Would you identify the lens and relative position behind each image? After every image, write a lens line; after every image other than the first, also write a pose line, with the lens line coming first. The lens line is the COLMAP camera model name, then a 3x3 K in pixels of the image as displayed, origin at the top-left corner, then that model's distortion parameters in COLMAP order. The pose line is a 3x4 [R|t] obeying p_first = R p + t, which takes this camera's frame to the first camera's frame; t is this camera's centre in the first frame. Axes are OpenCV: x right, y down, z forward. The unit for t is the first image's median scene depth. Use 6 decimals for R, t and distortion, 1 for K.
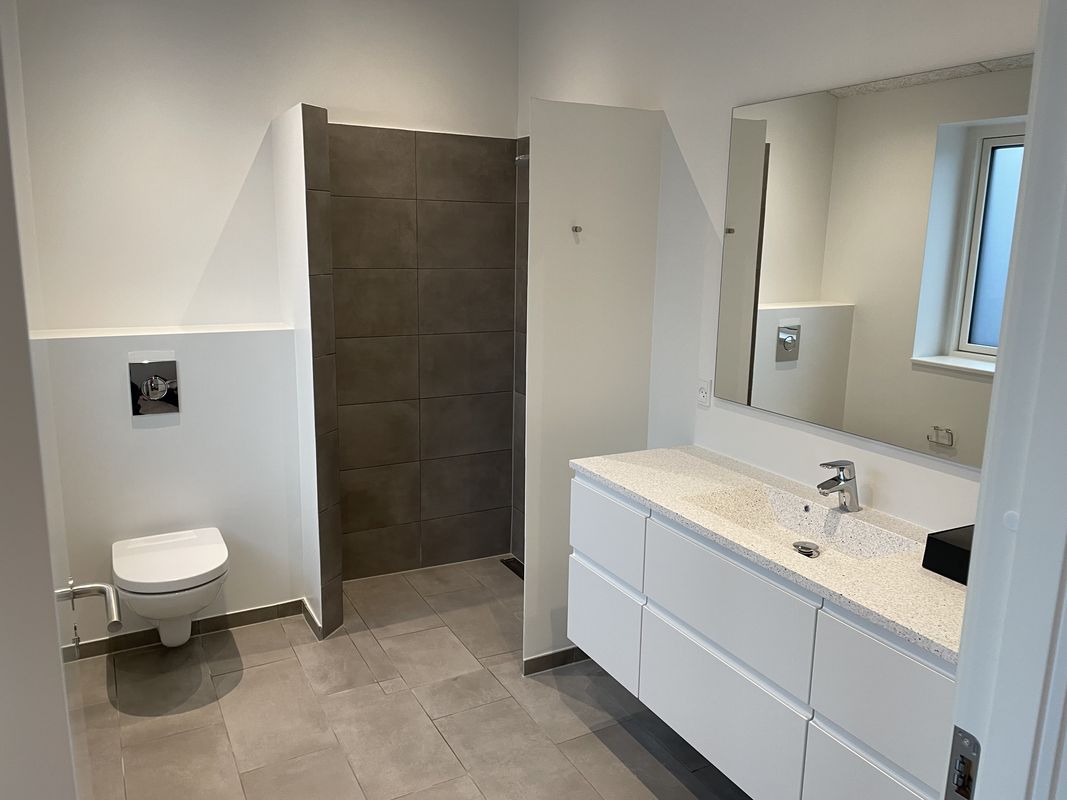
lens RADIAL K [[814.4, 0, 529.0], [0, 814.4, 392.3], [0, 0, 1]] dist [0.068256, -0.089274]
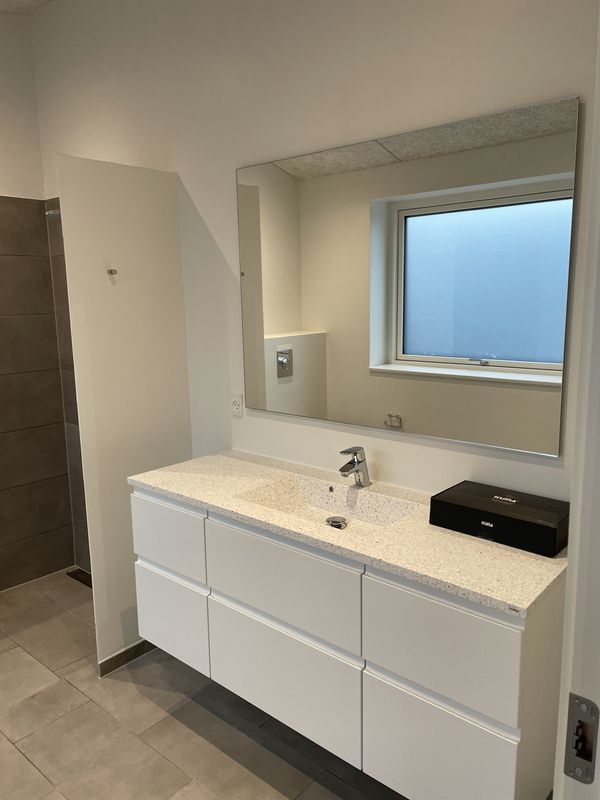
lens RADIAL K [[610.6, 0, 301.3], [0, 610.6, 394.9], [0, 0, 1]] dist [0.068256, -0.089274]
pose [[0.932750, -0.092765, 0.348385, -0.009435], [0.102105, 0.994737, -0.008501, 0.002671], [-0.345763, 0.043502, 0.937313, 0.120907]]
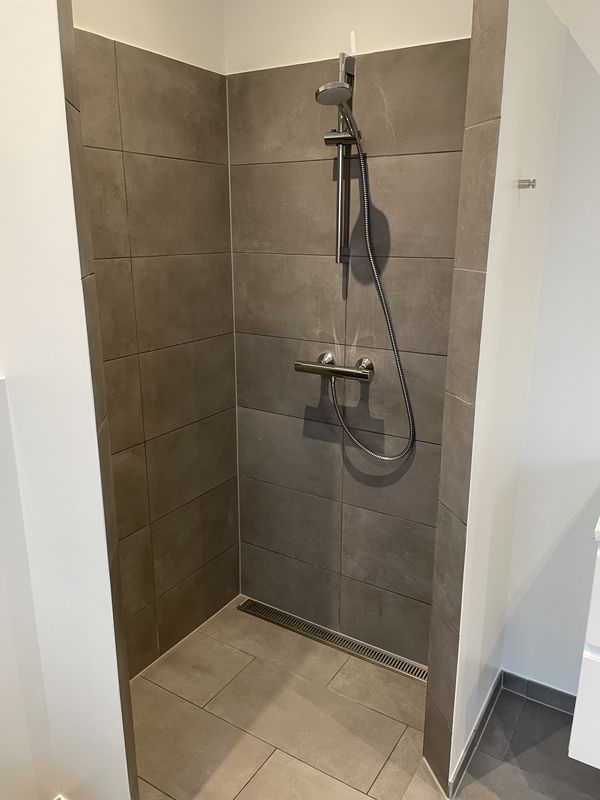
lens RADIAL K [[610.6, 0, 304.0], [0, 610.6, 394.6], [0, 0, 1]] dist [0.068256, -0.089274]
pose [[0.863754, -0.149616, 0.481189, -0.364598], [0.111911, 0.988014, 0.106320, -0.101991], [-0.491329, -0.037984, 0.870145, 0.634939]]
